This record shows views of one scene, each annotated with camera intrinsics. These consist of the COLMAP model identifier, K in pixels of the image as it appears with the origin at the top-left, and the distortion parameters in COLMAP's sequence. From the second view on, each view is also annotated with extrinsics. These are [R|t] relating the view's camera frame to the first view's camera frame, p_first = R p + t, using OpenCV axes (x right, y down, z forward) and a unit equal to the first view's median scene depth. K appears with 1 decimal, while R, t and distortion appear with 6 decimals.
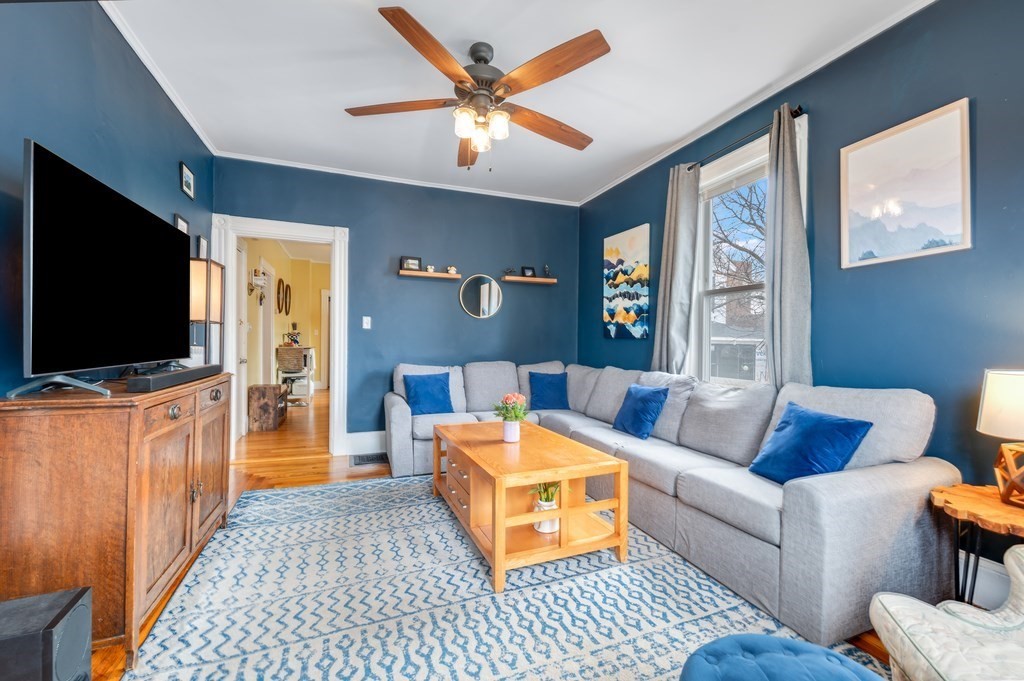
lens RADIAL K [[411.9, 0, 504.8], [0, 411.9, 340.7], [0, 0, 1]] dist [-0.000735, 0.000000]
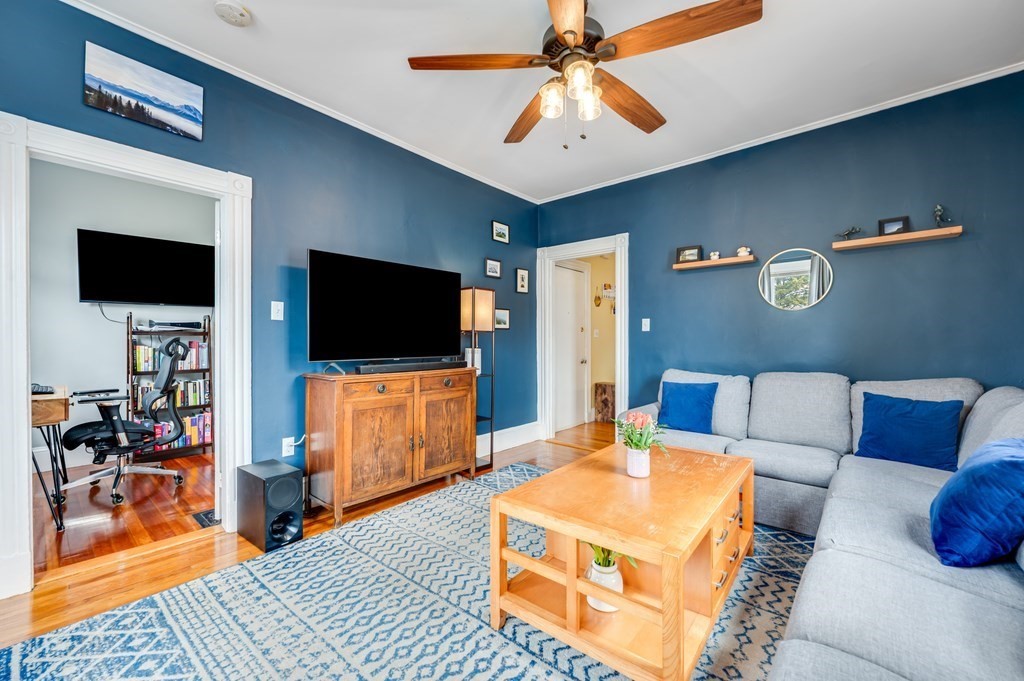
lens RADIAL K [[400.2, 0, 512.0], [0, 400.2, 340.5], [0, 0, 1]] dist [-0.001641, -0.000206]
pose [[0.491435, -0.016096, -0.870765, 0.563532], [0.007049, 0.999870, -0.014504, 0.006959], [0.870886, 0.000990, 0.491485, 0.456811]]
